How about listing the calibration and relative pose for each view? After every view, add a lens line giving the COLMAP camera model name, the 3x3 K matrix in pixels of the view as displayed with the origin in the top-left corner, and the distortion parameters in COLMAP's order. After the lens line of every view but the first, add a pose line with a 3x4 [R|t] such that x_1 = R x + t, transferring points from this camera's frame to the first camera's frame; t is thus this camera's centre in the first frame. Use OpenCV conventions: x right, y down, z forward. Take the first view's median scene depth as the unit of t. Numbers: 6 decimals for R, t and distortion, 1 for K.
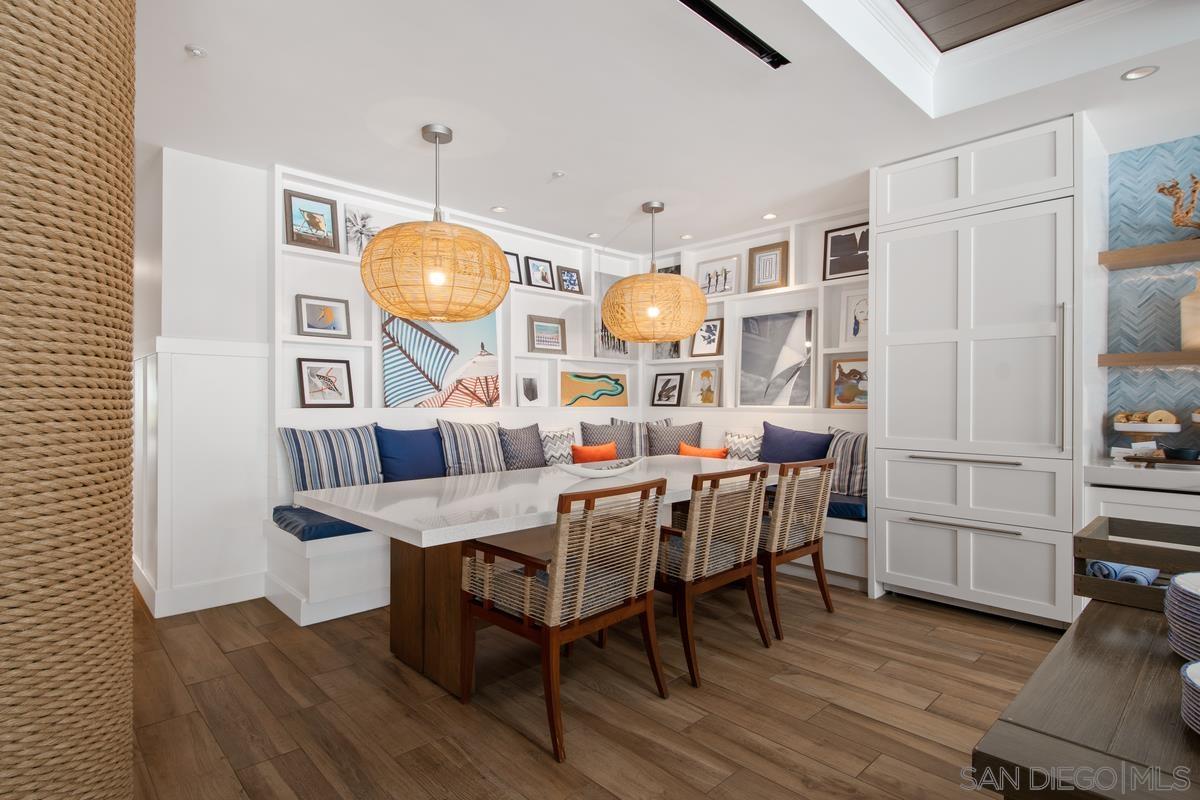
lens RADIAL K [[609.7, 0, 599.8], [0, 609.7, 400.7], [0, 0, 1]] dist [-0.000628, -0.000236]
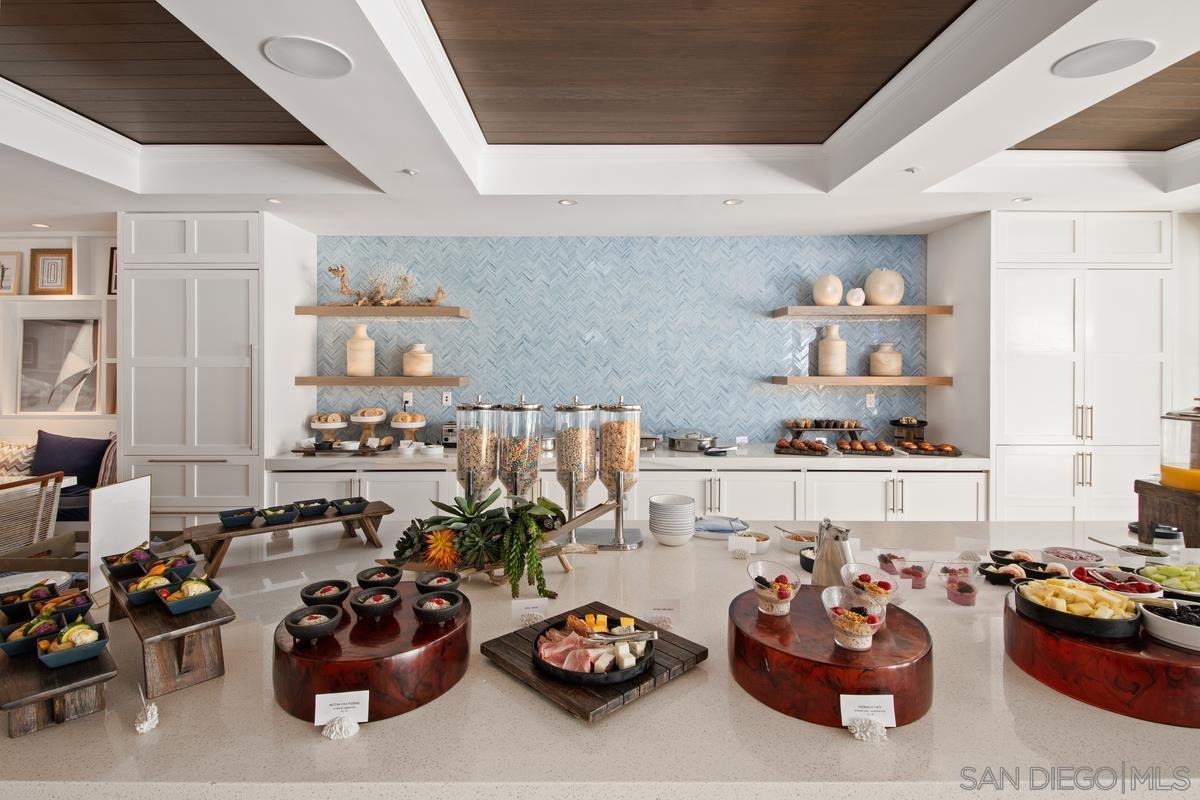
lens RADIAL K [[589.9, 0, 596.4], [0, 589.9, 362.1], [0, 0, 1]] dist [-0.005918, -0.001887]
pose [[0.680444, -0.001703, 0.732798, 0.188474], [0.003962, 0.999991, -0.001355, -0.070342], [-0.732789, 0.003825, 0.680445, -0.308214]]
